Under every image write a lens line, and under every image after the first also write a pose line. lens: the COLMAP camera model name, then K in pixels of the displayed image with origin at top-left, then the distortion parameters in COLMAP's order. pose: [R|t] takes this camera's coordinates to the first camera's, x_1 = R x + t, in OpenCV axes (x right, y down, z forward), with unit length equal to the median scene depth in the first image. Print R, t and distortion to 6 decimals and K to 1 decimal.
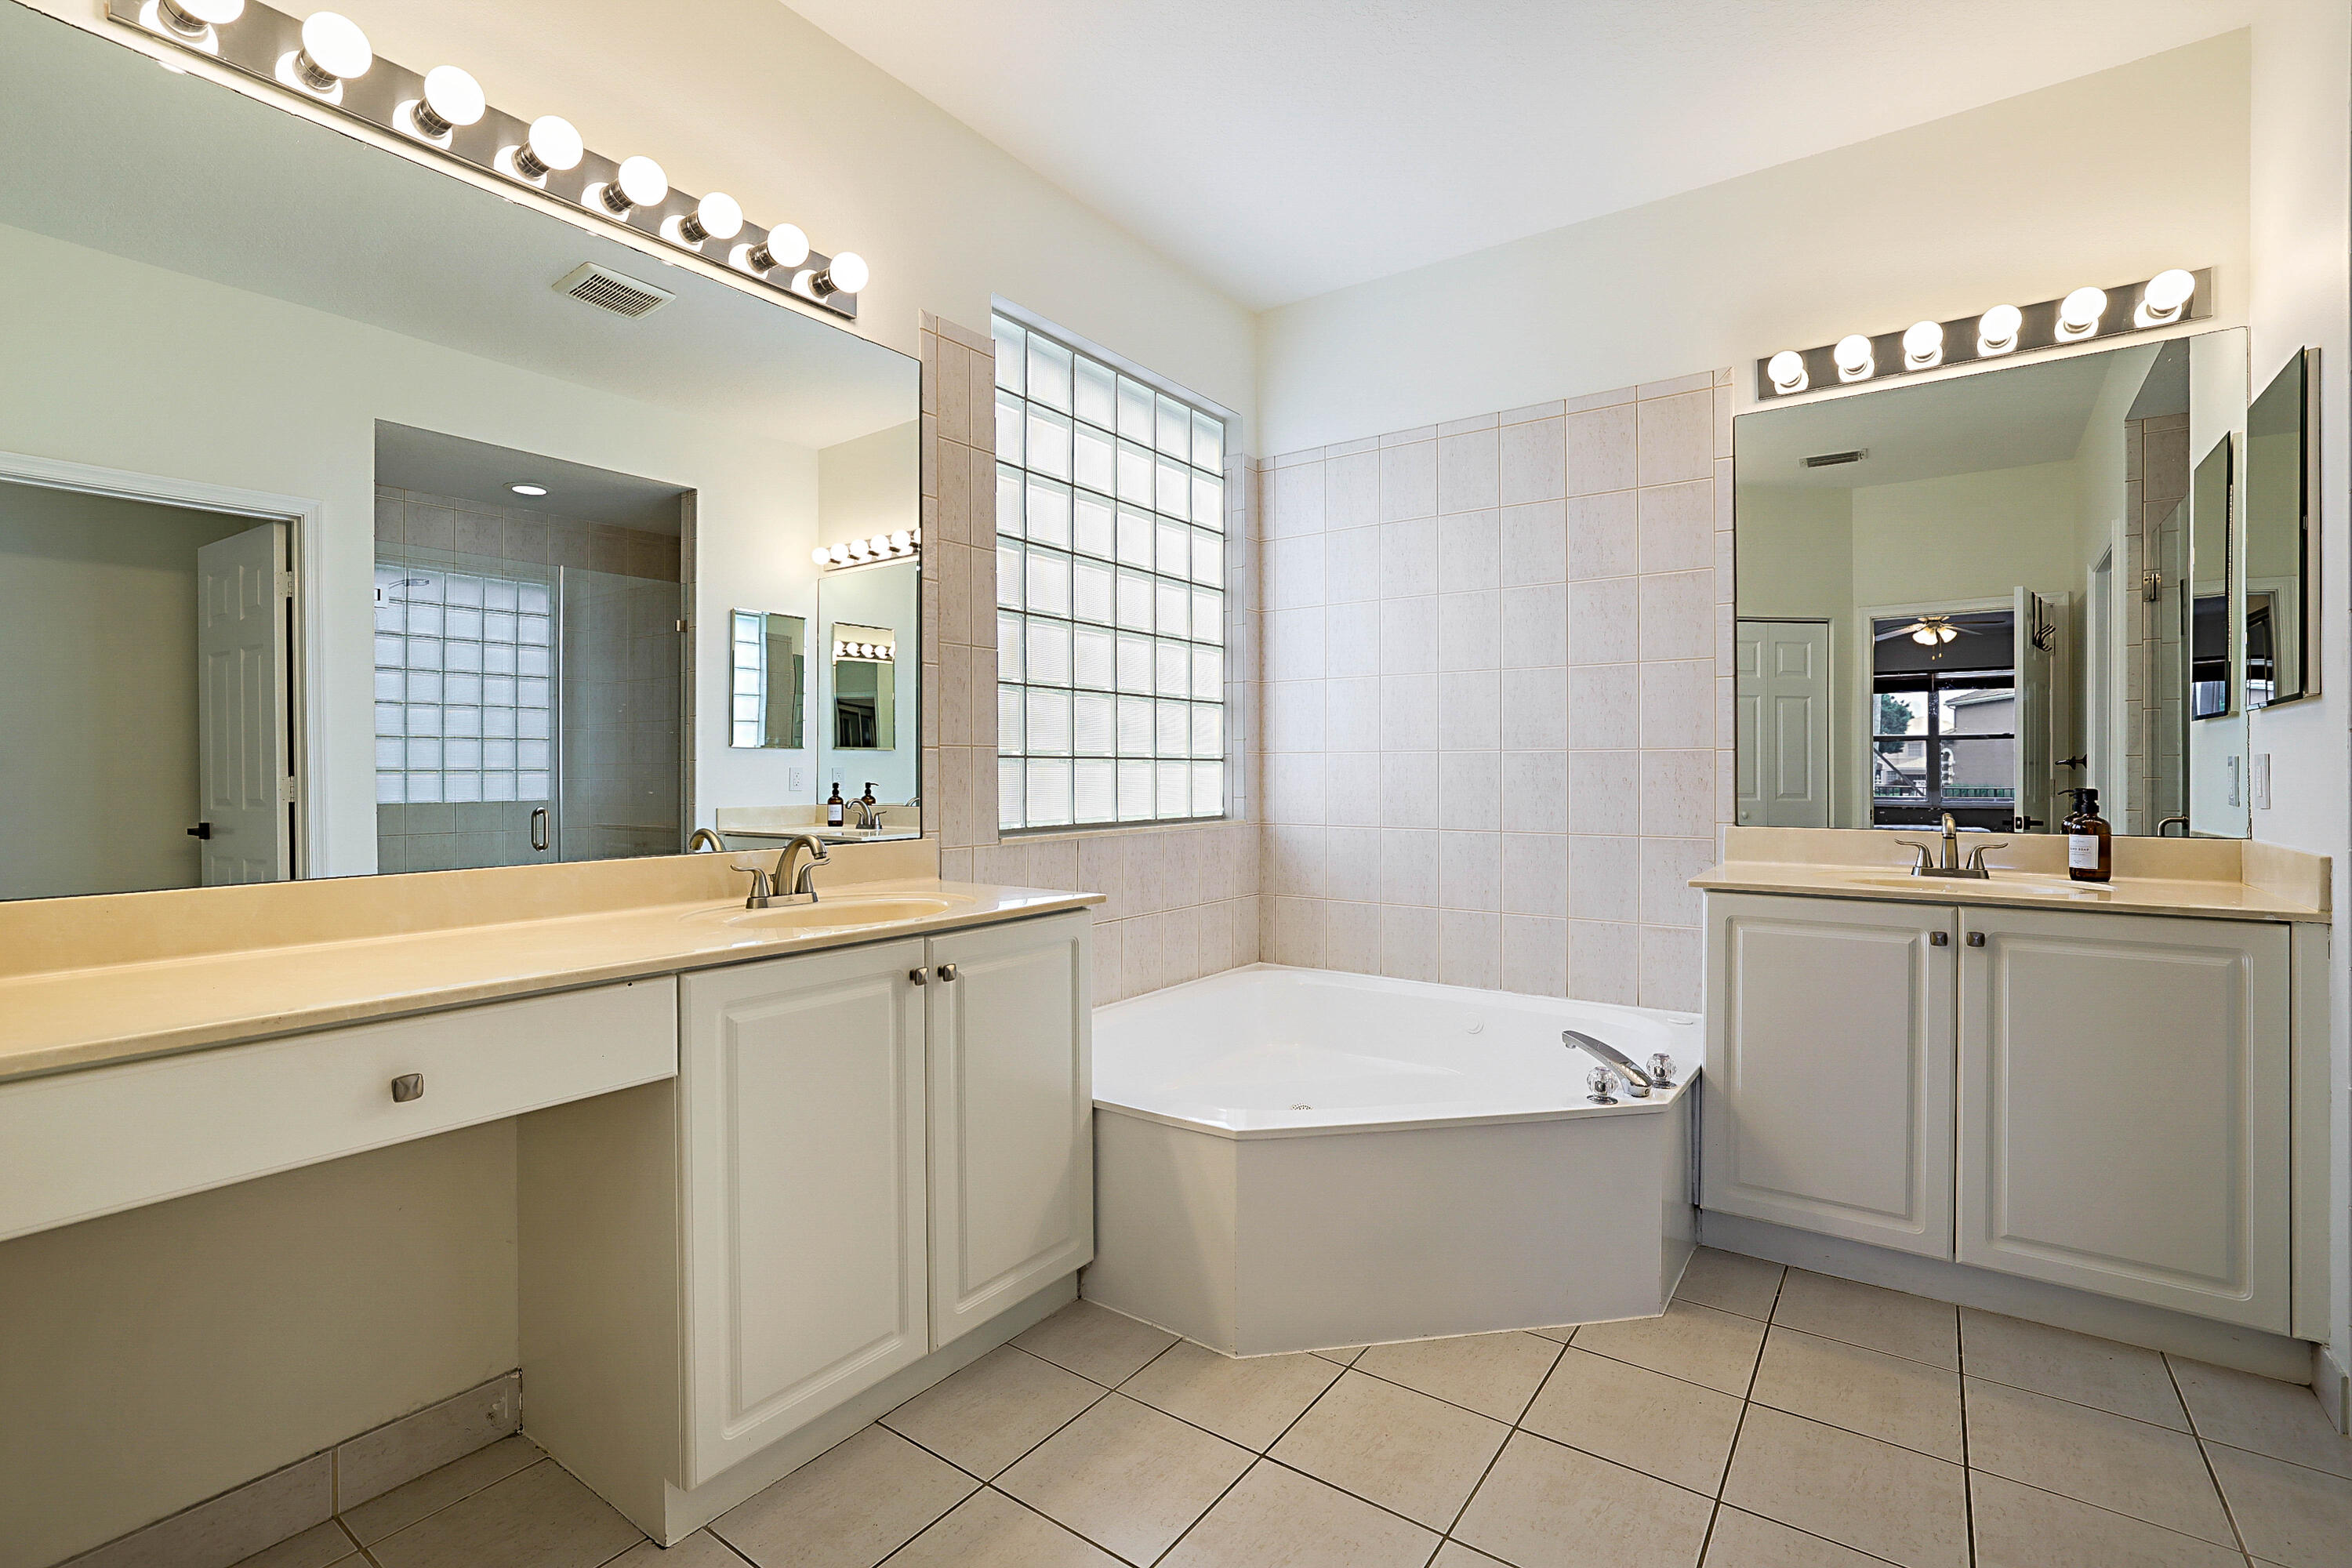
lens RADIAL K [[1077.2, 0, 1182.6], [0, 1077.2, 770.3], [0, 0, 1]] dist [-0.027112, 0.007228]
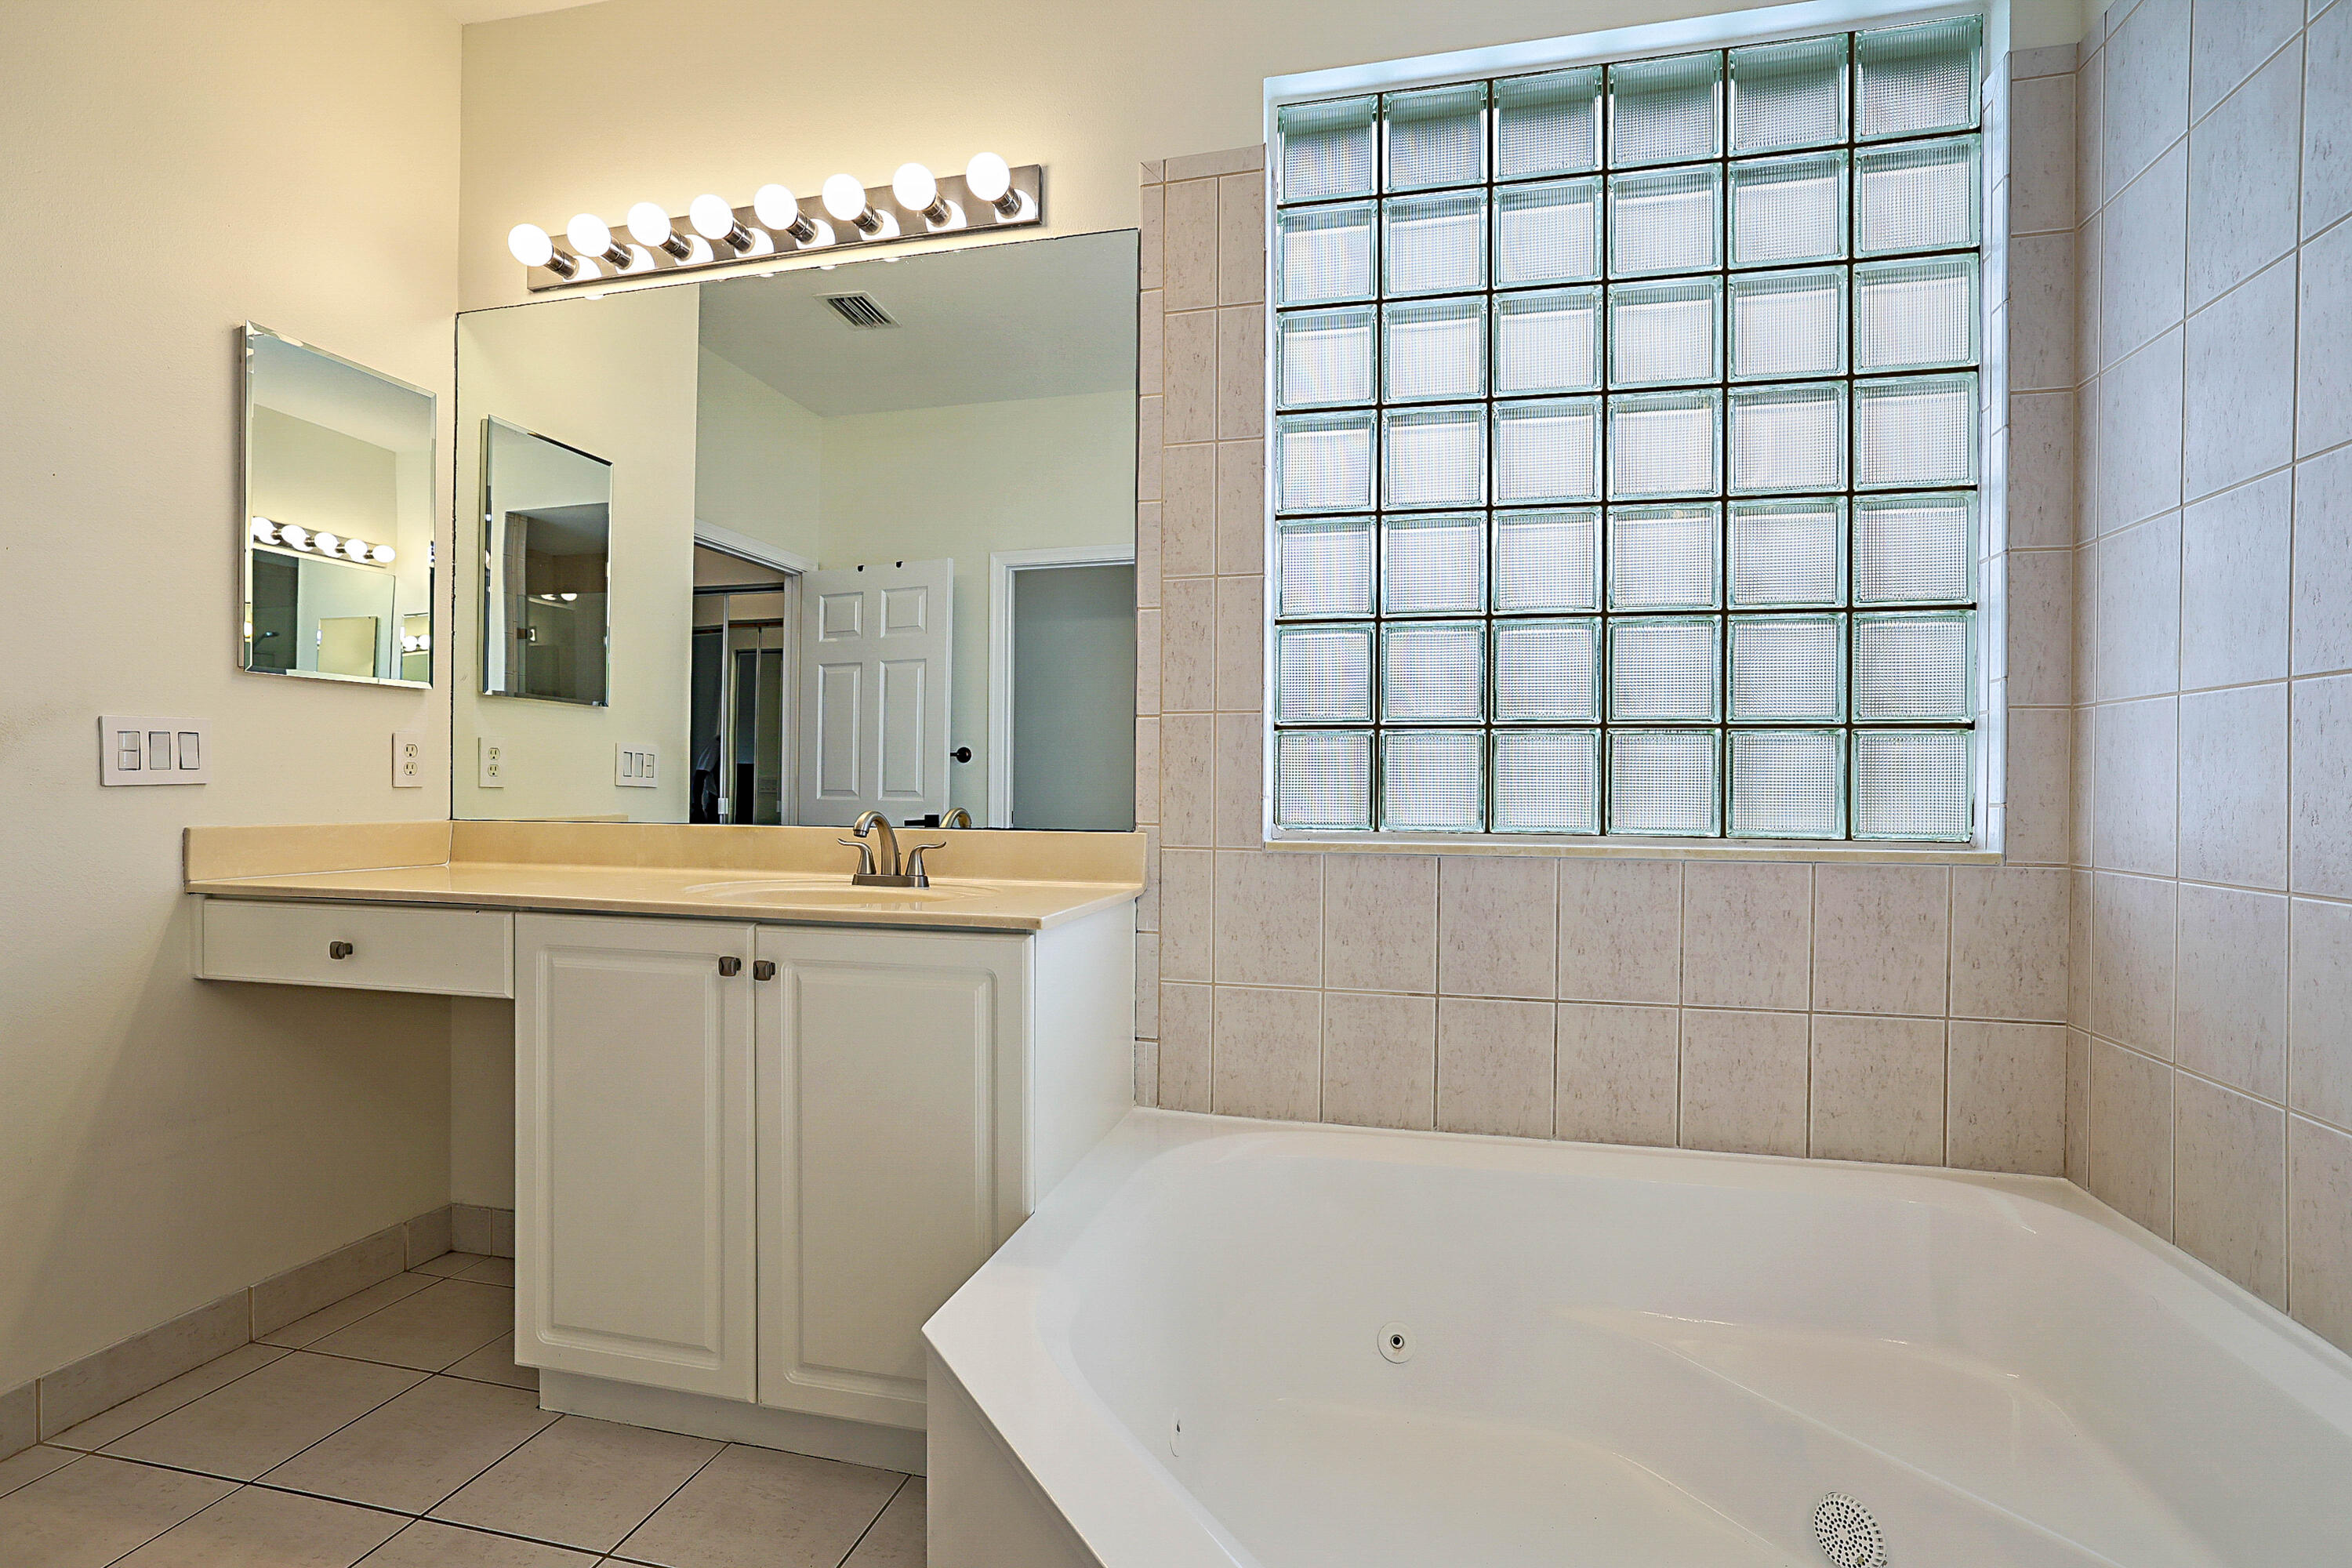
lens RADIAL K [[1128.4, 0, 1175.3], [0, 1128.4, 792.9], [0, 0, 1]] dist [-0.023013, 0.000630]
pose [[0.371390, 0.013337, -0.928381, 0.665259], [-0.010236, 0.999895, 0.010269, 0.032316], [0.928421, 0.005689, 0.371487, 0.890754]]
